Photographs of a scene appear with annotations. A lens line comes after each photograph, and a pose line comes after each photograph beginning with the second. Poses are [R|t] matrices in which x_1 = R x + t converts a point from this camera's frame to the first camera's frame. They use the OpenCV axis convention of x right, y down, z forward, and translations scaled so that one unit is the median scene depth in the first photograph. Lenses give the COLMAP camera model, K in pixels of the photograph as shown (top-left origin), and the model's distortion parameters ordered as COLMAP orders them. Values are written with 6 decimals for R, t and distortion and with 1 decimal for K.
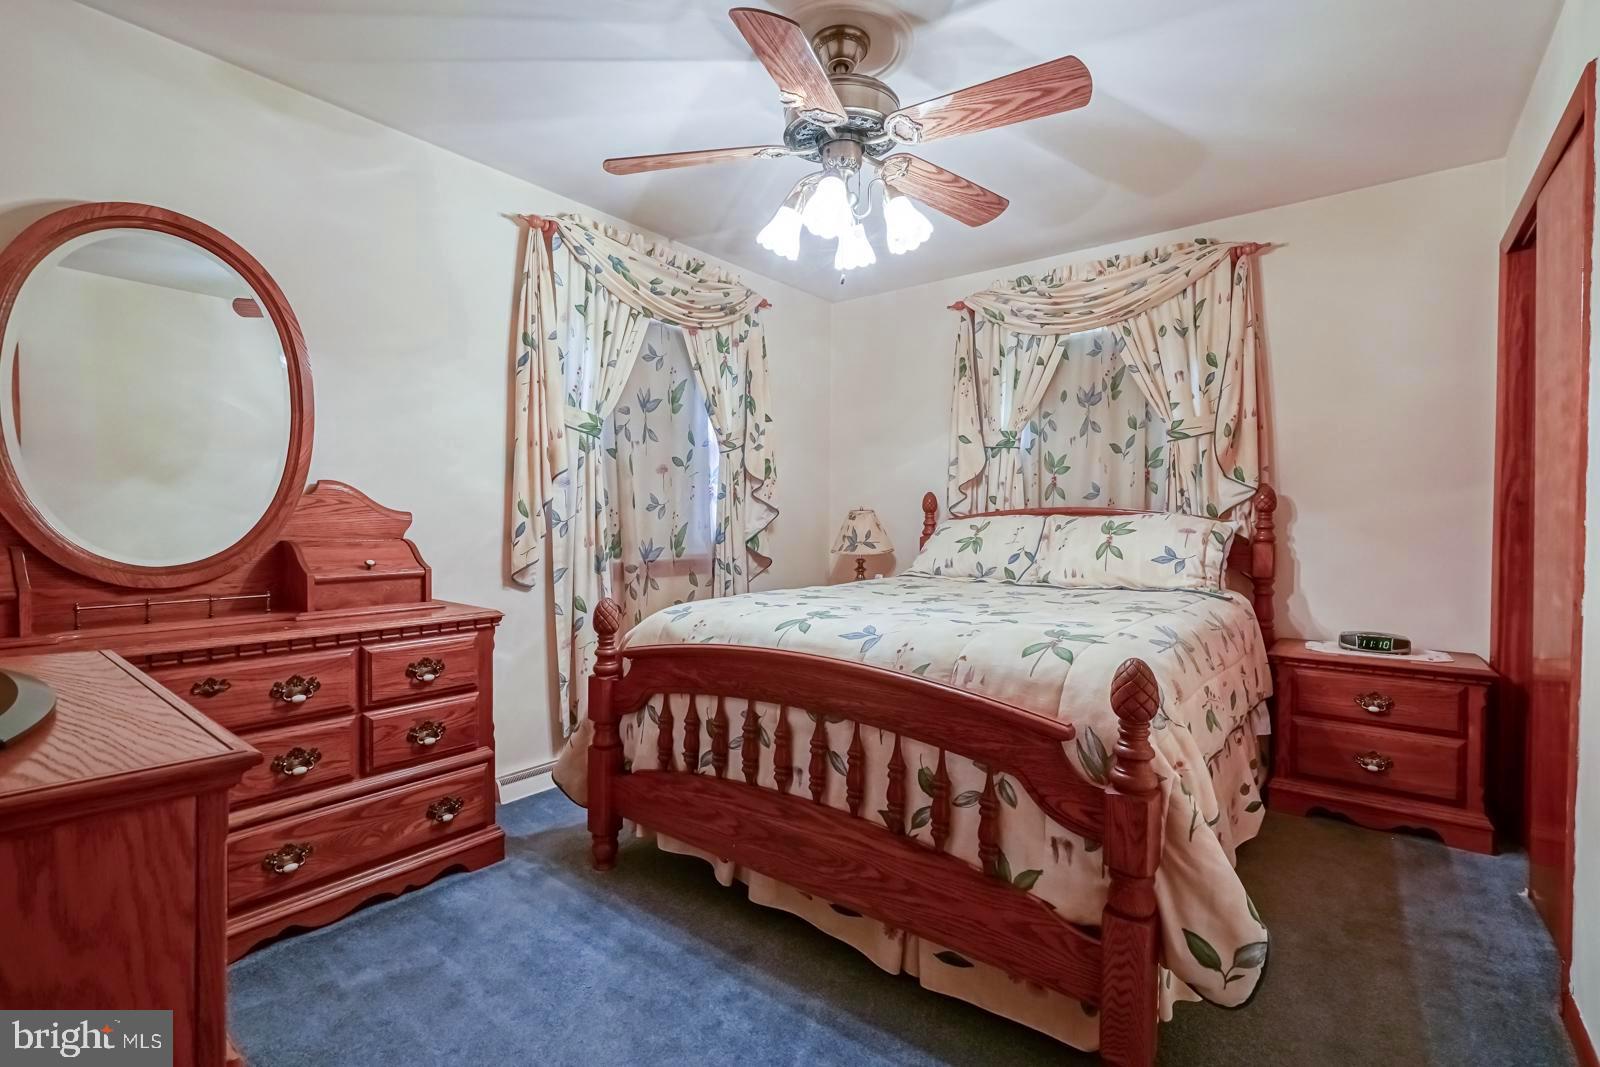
lens RADIAL K [[732.7, 0, 804.5], [0, 732.7, 527.1], [0, 0, 1]] dist [-0.001642, 0.000287]
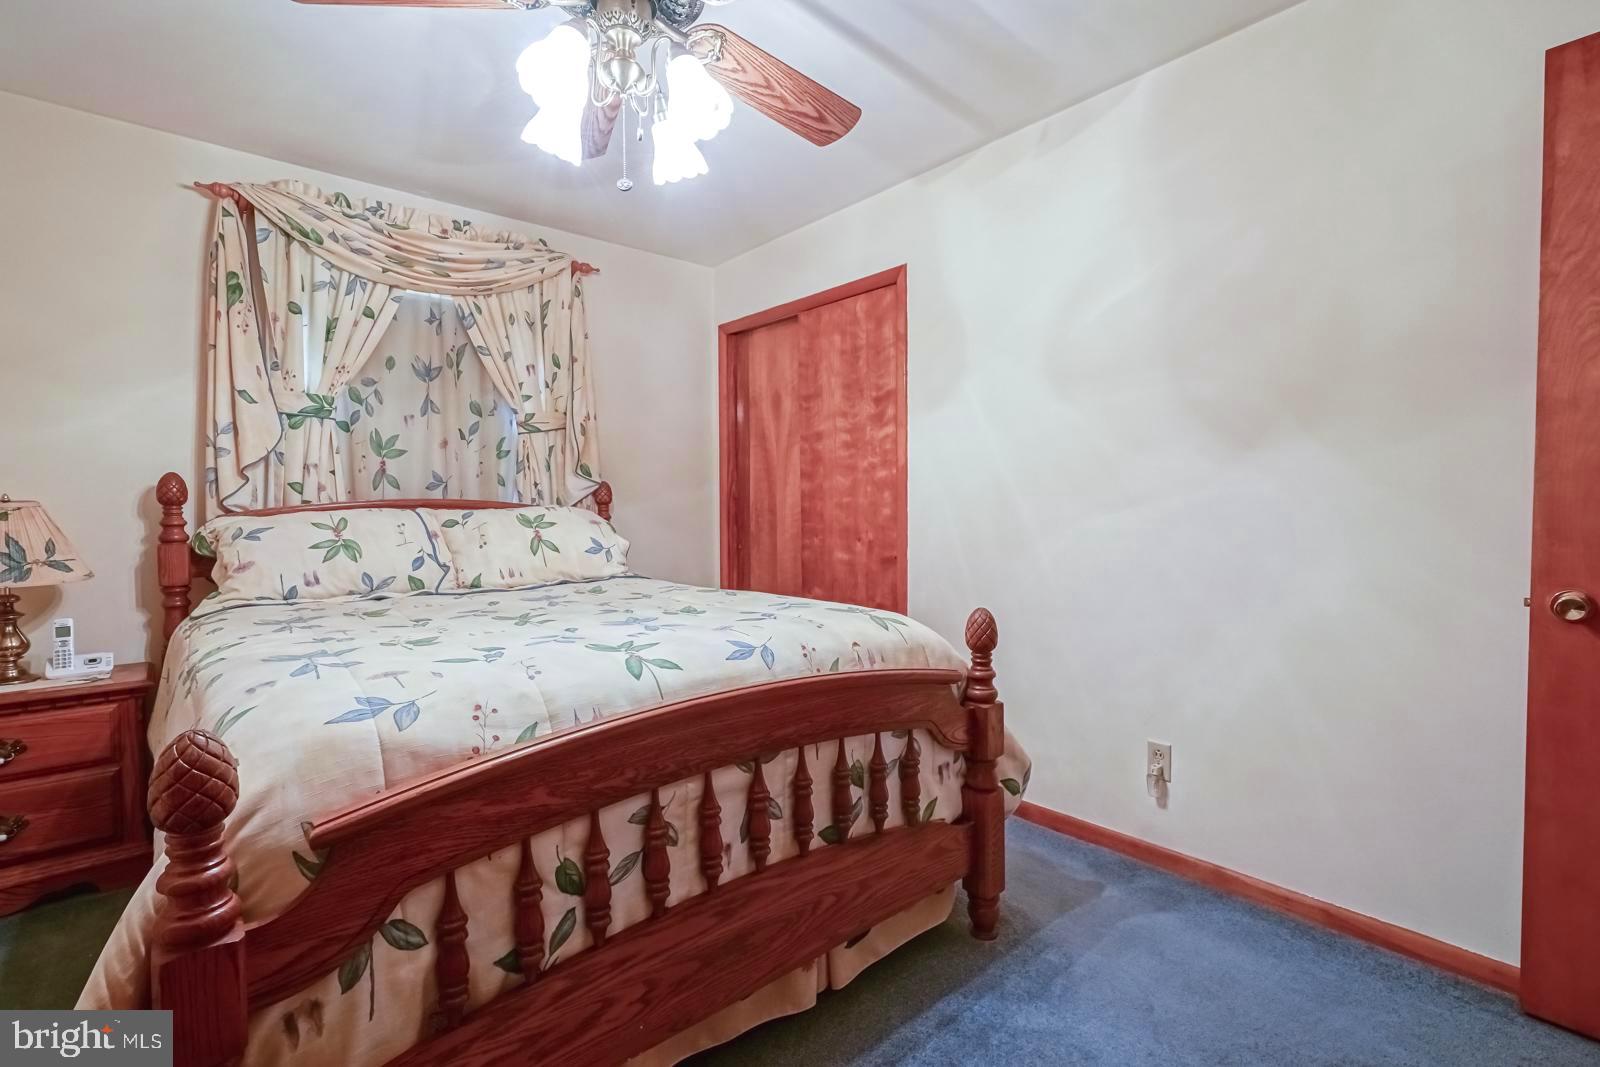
lens RADIAL K [[732.7, 0, 804.5], [0, 732.7, 527.1], [0, 0, 1]] dist [-0.001642, 0.000287]
pose [[0.192169, -0.028933, 0.980935, -0.410980], [0.021774, 0.999445, 0.025213, -0.007026], [-0.981120, 0.016514, 0.192692, 0.442816]]
